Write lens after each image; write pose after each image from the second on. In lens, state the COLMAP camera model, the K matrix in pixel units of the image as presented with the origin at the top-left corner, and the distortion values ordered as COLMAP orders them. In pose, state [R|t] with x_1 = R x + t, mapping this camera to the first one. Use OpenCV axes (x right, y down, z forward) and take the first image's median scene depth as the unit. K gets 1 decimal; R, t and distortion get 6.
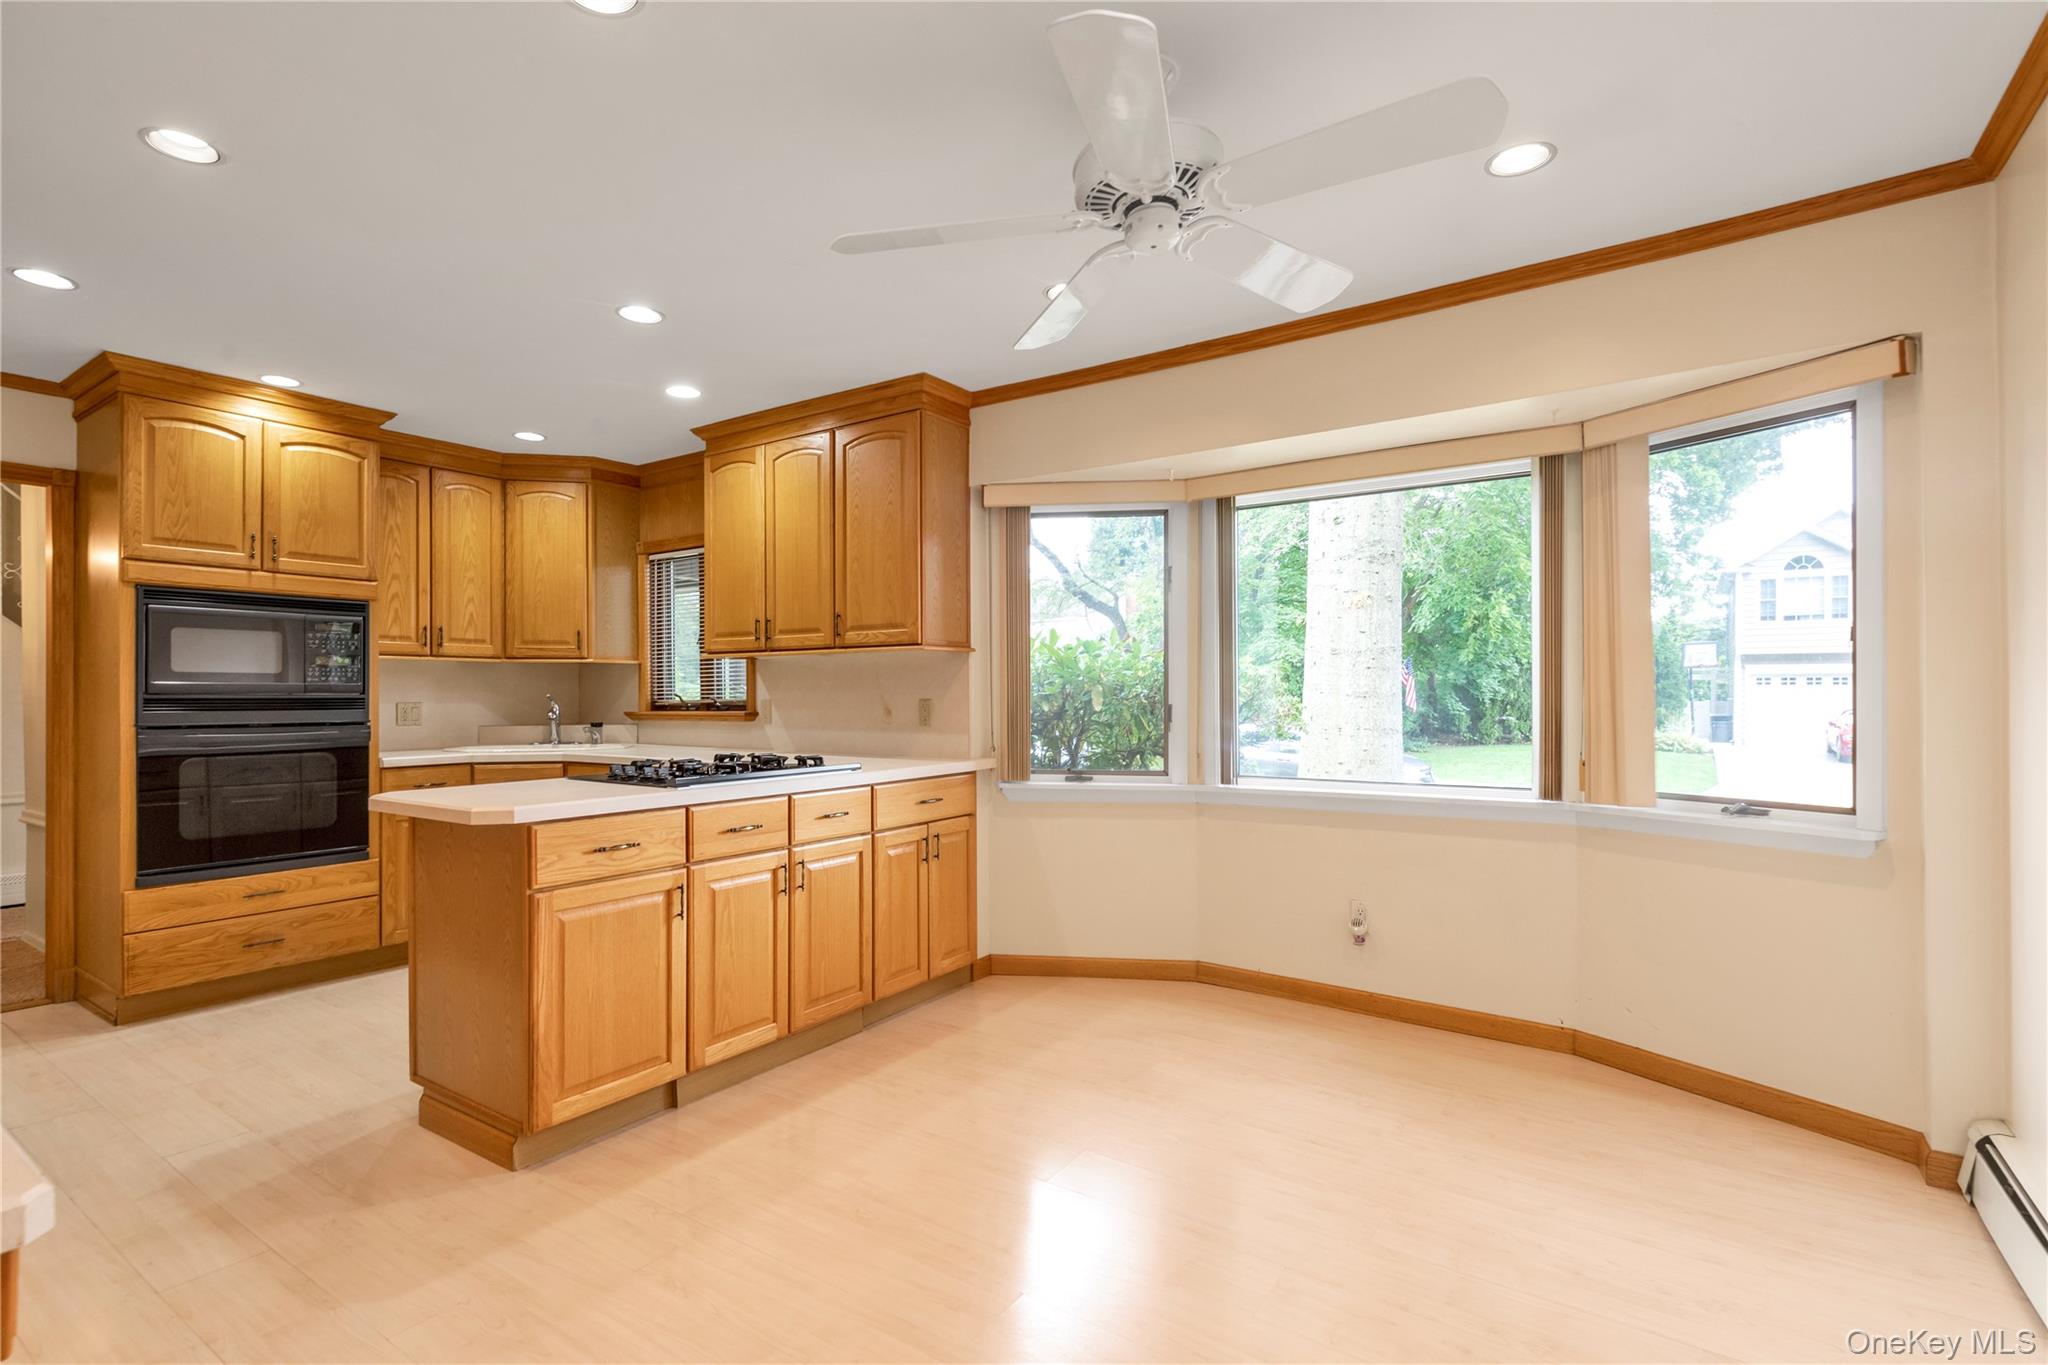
lens RADIAL K [[965.7, 0, 1023.2], [0, 965.7, 692.0], [0, 0, 1]] dist [0.005392, 0.000688]
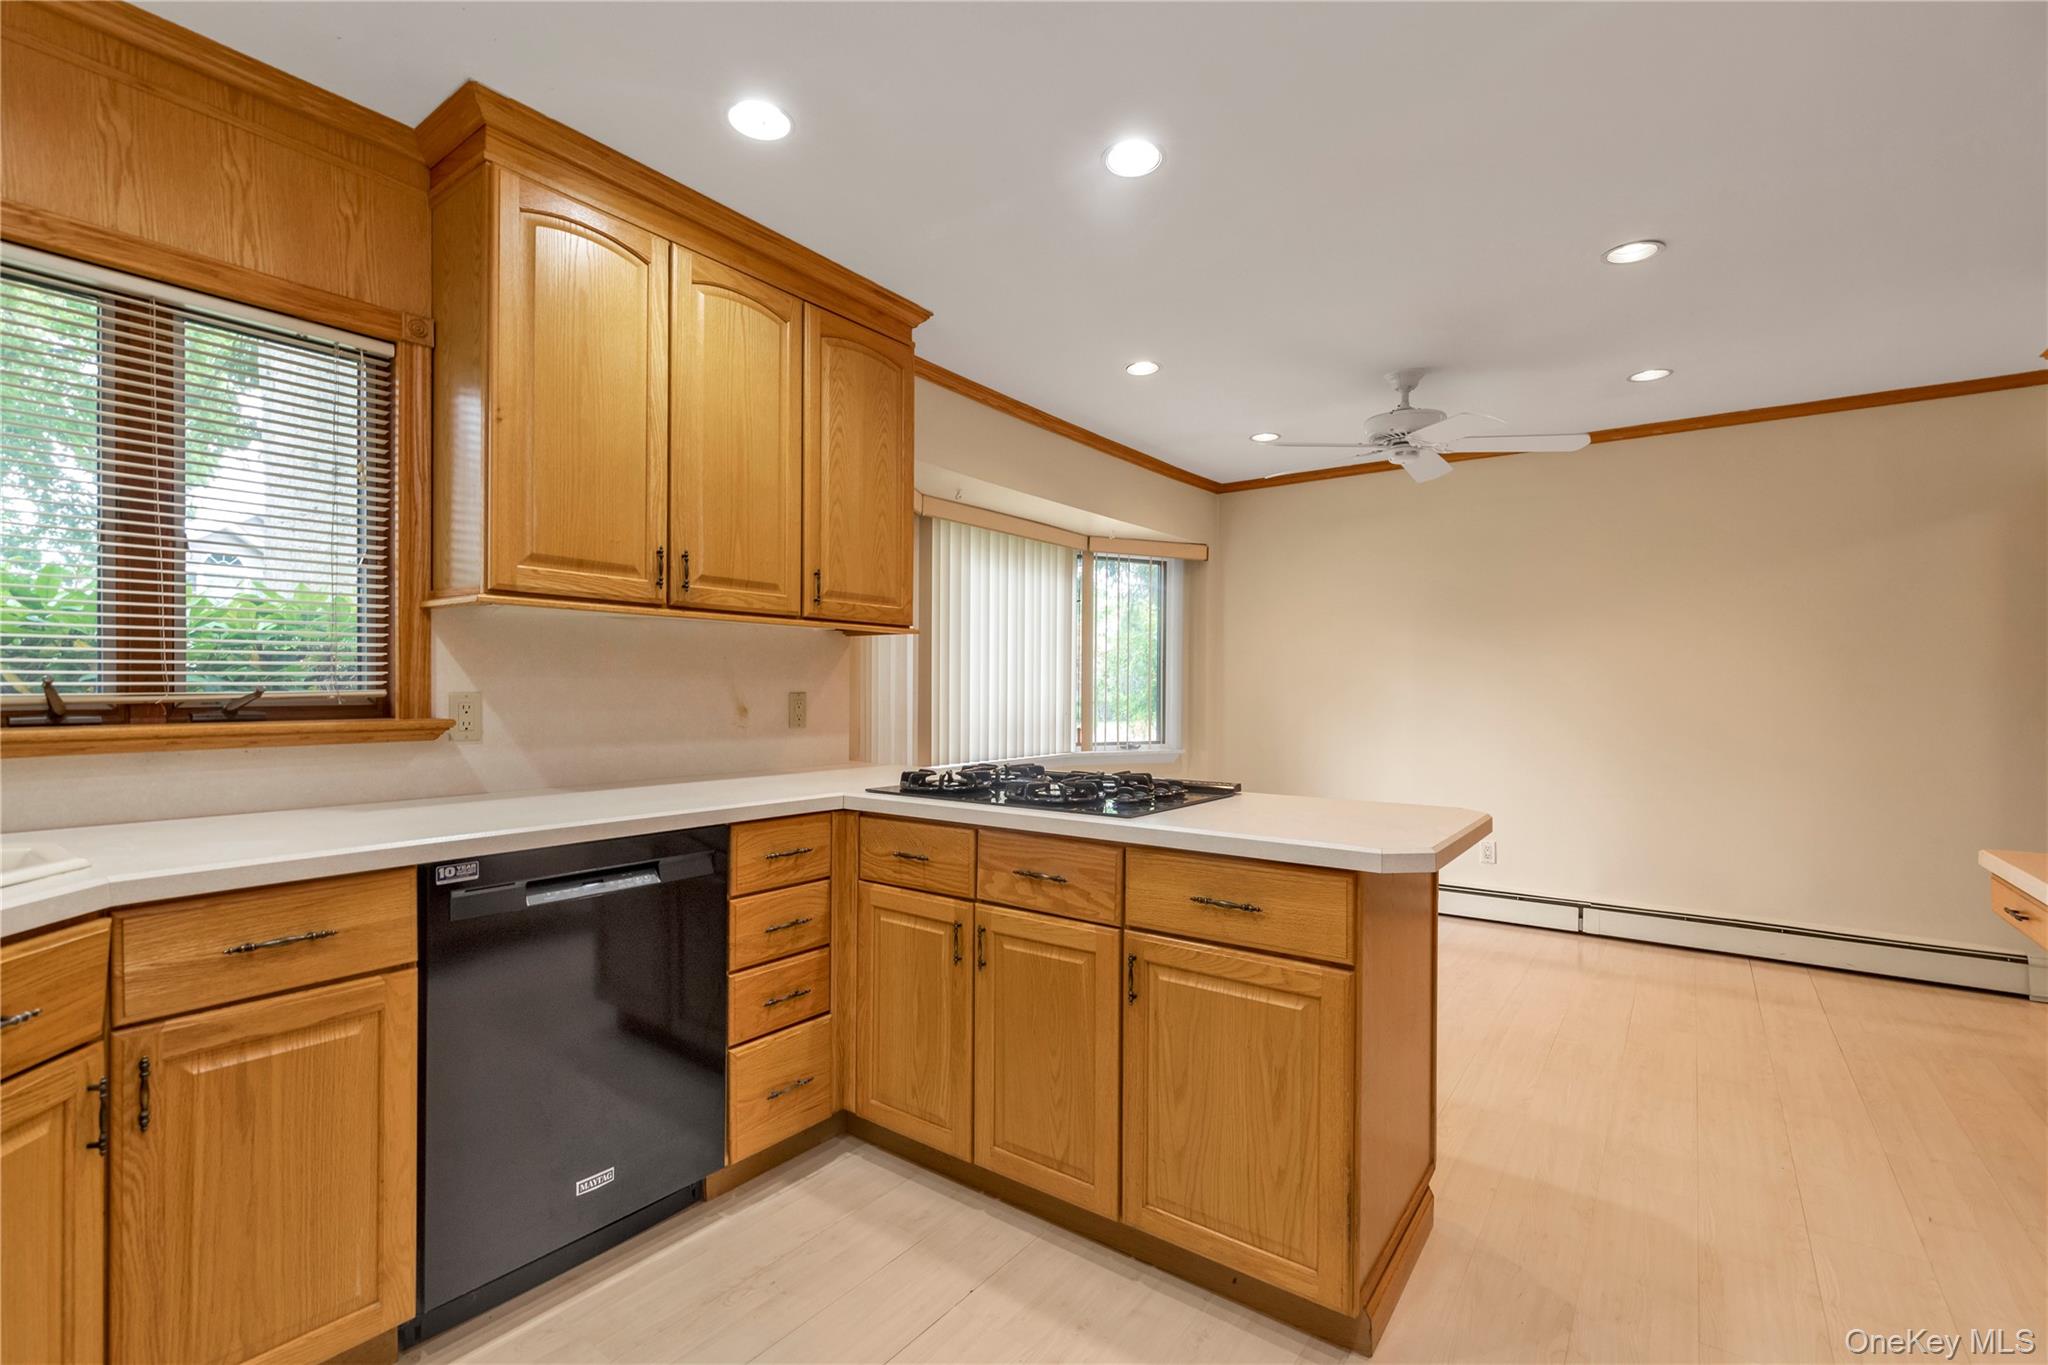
lens RADIAL K [[893.5, 0, 1024.8], [0, 893.5, 686.4], [0, 0, 1]] dist [0.000664, 0.000278]
pose [[0.036500, 0.007209, 0.999308, -0.791324], [-0.008722, 0.999938, -0.006895, 0.006011], [-0.999296, -0.008464, 0.036561, 0.783712]]
